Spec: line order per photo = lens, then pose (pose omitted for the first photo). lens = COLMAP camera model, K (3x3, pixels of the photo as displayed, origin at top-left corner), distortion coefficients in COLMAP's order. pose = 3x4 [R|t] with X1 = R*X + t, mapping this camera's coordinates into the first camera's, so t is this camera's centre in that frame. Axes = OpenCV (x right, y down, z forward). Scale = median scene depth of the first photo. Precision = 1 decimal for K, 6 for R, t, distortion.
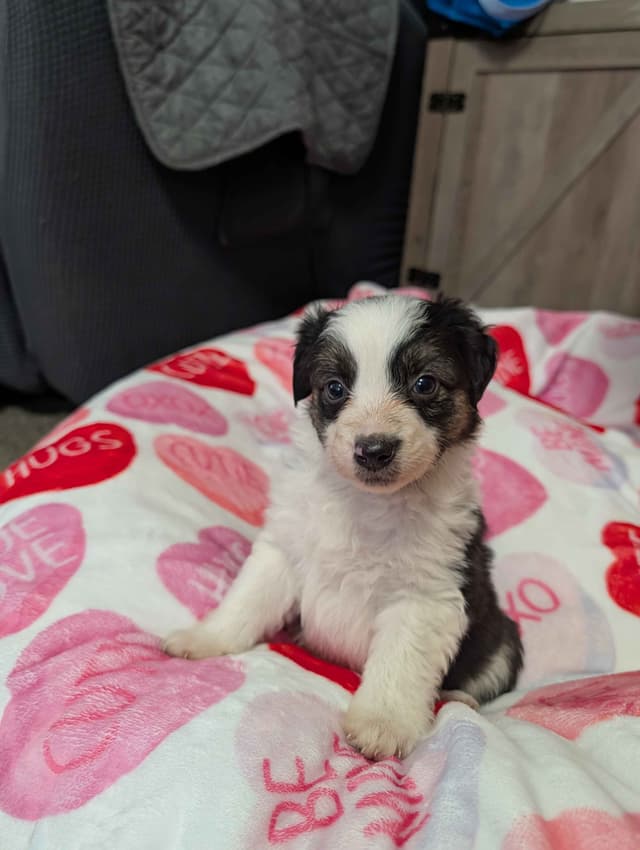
lens RADIAL K [[602.1, 0, 335.5], [0, 602.1, 424.3], [0, 0, 1]] dist [-0.001035, -0.002251]
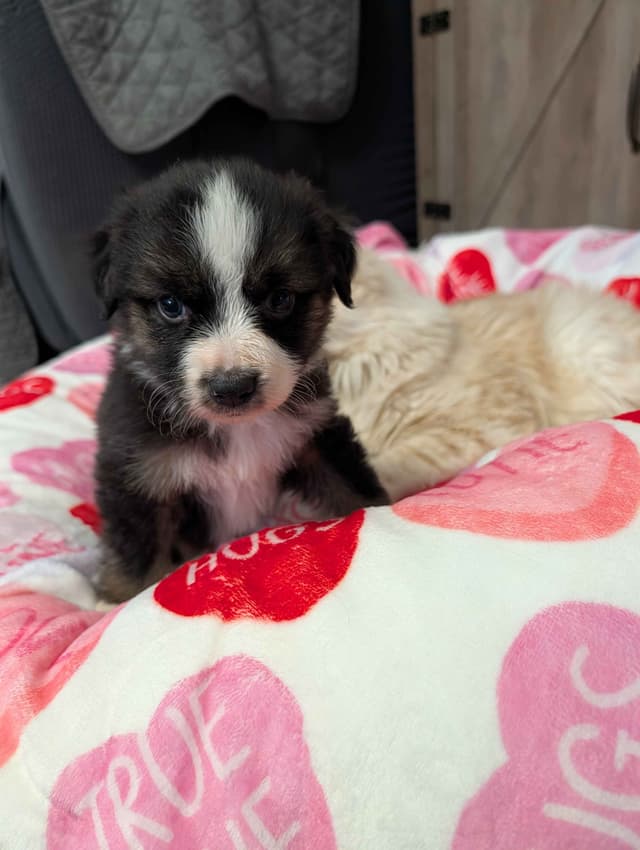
lens RADIAL K [[602.1, 0, 335.5], [0, 602.1, 424.3], [0, 0, 1]] dist [-0.001035, -0.002251]
pose [[0.950497, -0.040946, -0.308023, 0.360103], [0.064695, 0.995634, 0.067284, 0.036411], [0.303923, -0.083881, 0.948997, -0.021389]]
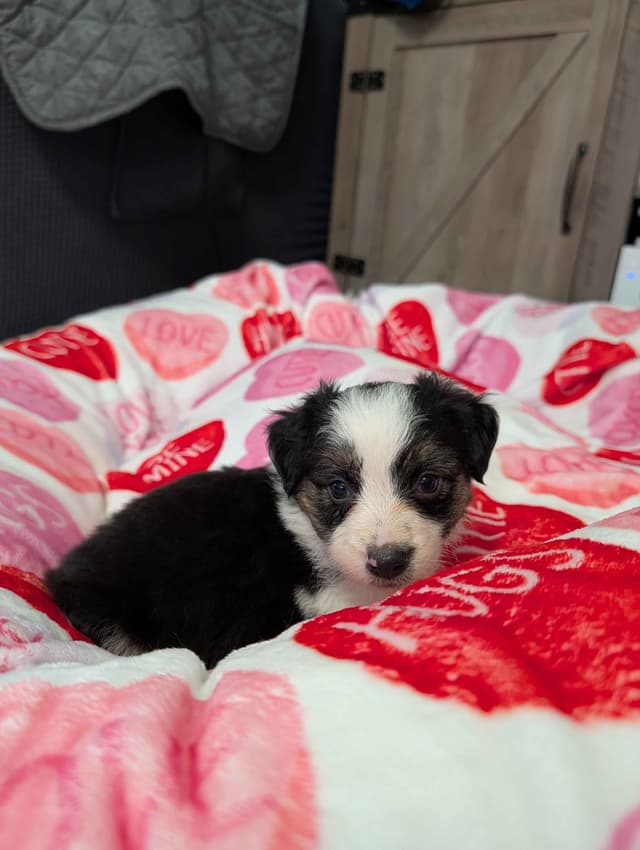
lens RADIAL K [[599.3, 0, 320.7], [0, 599.3, 443.1], [0, 0, 1]] dist [-0.004455, -0.006683]
pose [[0.999914, 0.003882, -0.012524, 0.147934], [-0.004007, 0.999942, -0.009955, 0.066836], [0.012484, 0.010005, 0.999872, 0.052286]]
